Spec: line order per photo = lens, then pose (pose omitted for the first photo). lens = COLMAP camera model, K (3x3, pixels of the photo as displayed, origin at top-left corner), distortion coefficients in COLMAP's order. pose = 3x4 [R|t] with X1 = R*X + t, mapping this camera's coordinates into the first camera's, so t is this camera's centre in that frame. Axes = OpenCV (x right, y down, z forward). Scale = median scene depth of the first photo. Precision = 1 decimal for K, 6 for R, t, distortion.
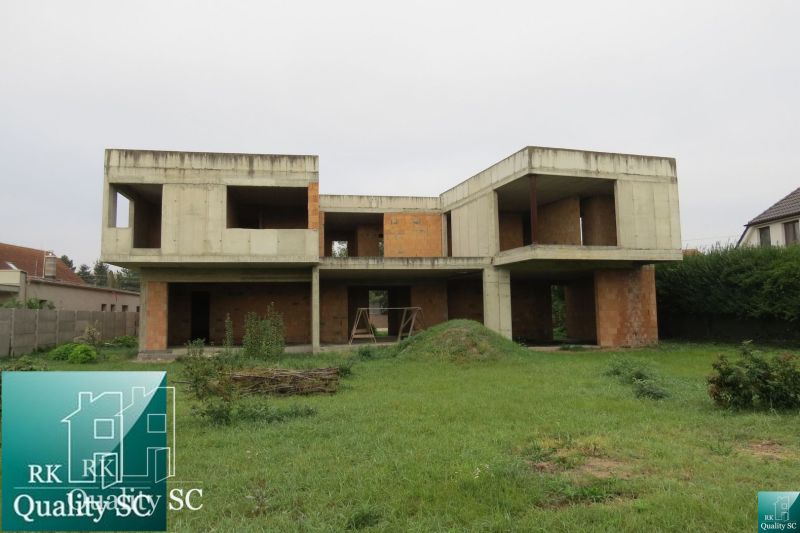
lens RADIAL K [[574.4, 0, 402.4], [0, 574.4, 266.9], [0, 0, 1]] dist [-0.003739, -0.005528]
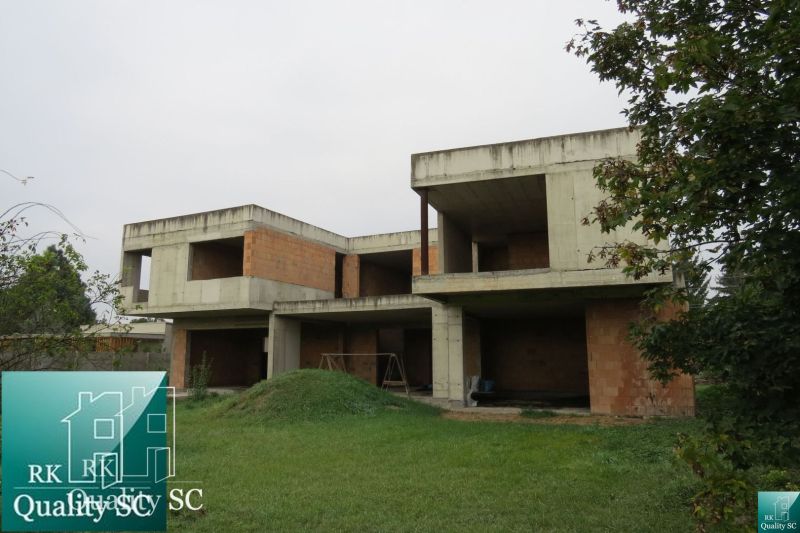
lens RADIAL K [[574.4, 0, 402.4], [0, 574.4, 266.9], [0, 0, 1]] dist [-0.003739, -0.005528]
pose [[0.796138, -0.081495, -0.599602, 0.654442], [0.039050, 0.995743, -0.083487, 0.013700], [0.603853, 0.043053, 0.795932, 0.340709]]
